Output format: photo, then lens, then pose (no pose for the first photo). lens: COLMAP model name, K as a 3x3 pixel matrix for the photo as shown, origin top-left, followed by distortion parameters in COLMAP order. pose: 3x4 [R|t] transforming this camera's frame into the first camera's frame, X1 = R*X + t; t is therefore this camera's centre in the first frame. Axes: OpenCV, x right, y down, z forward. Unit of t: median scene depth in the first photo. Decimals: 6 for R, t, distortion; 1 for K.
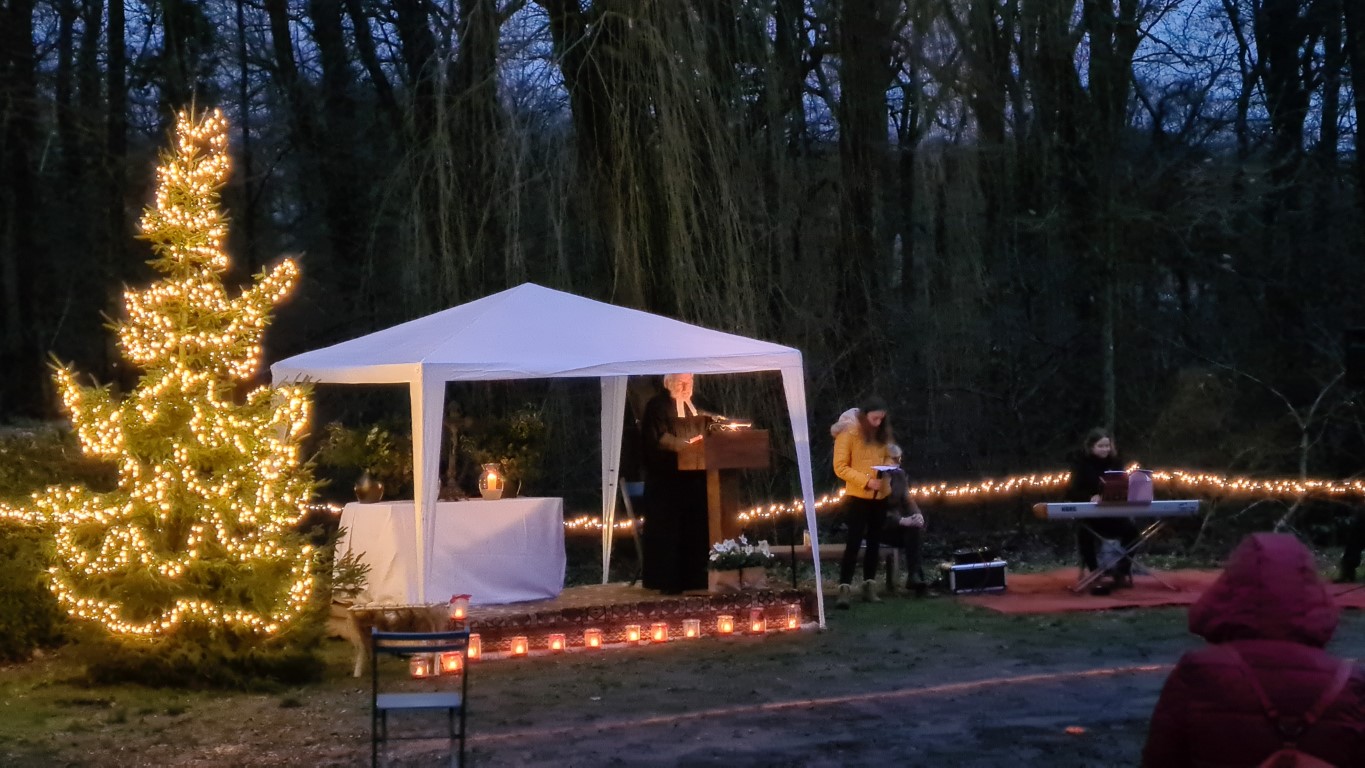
lens RADIAL K [[2680.9, 0, 691.8], [0, 2680.9, 381.7], [0, 0, 1]] dist [0.130016, 0.000000]
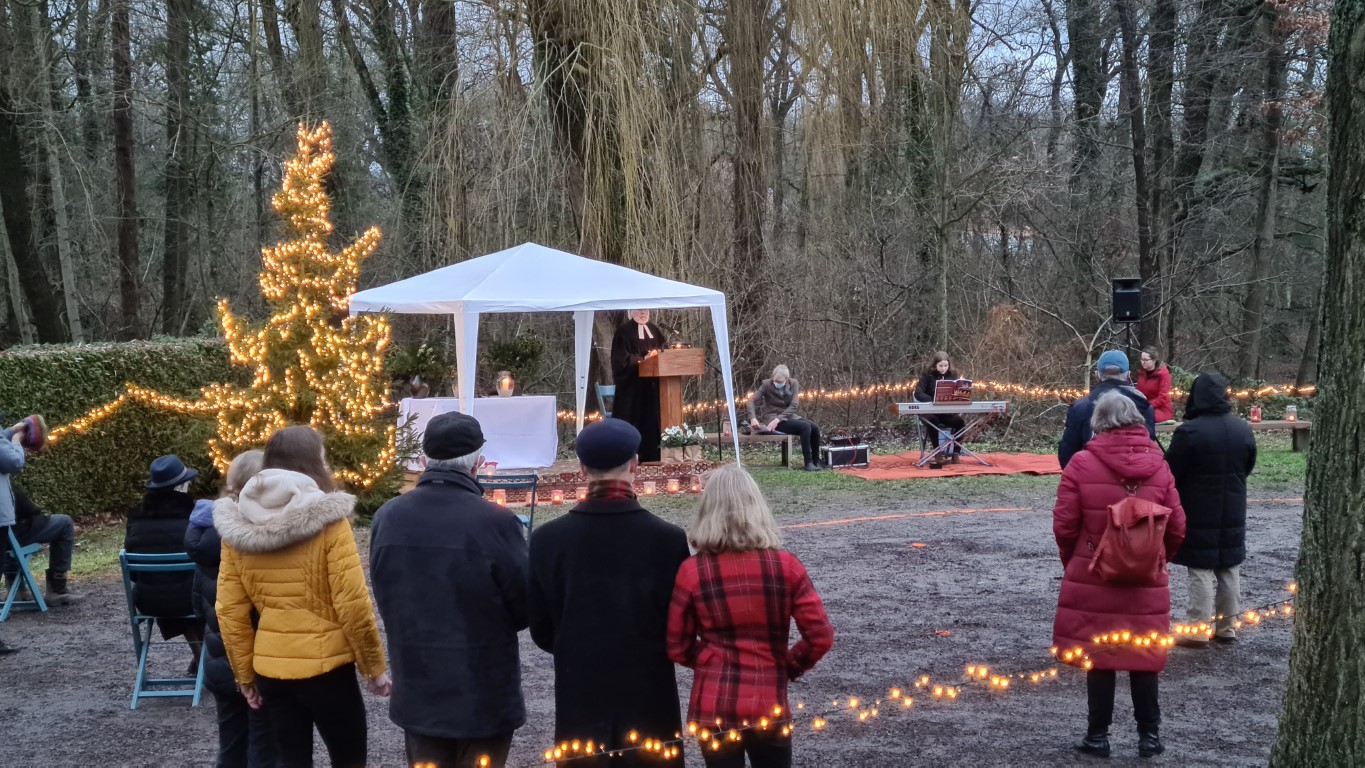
lens RADIAL K [[2414.5, 0, 680.2], [0, 2414.5, 379.6], [0, 0, 1]] dist [0.003185, 0.000000]
pose [[0.998972, 0.006144, 0.044904, -0.040835], [-0.007418, 0.999573, 0.028254, -0.001363], [-0.044711, -0.028558, 0.998592, -0.267806]]
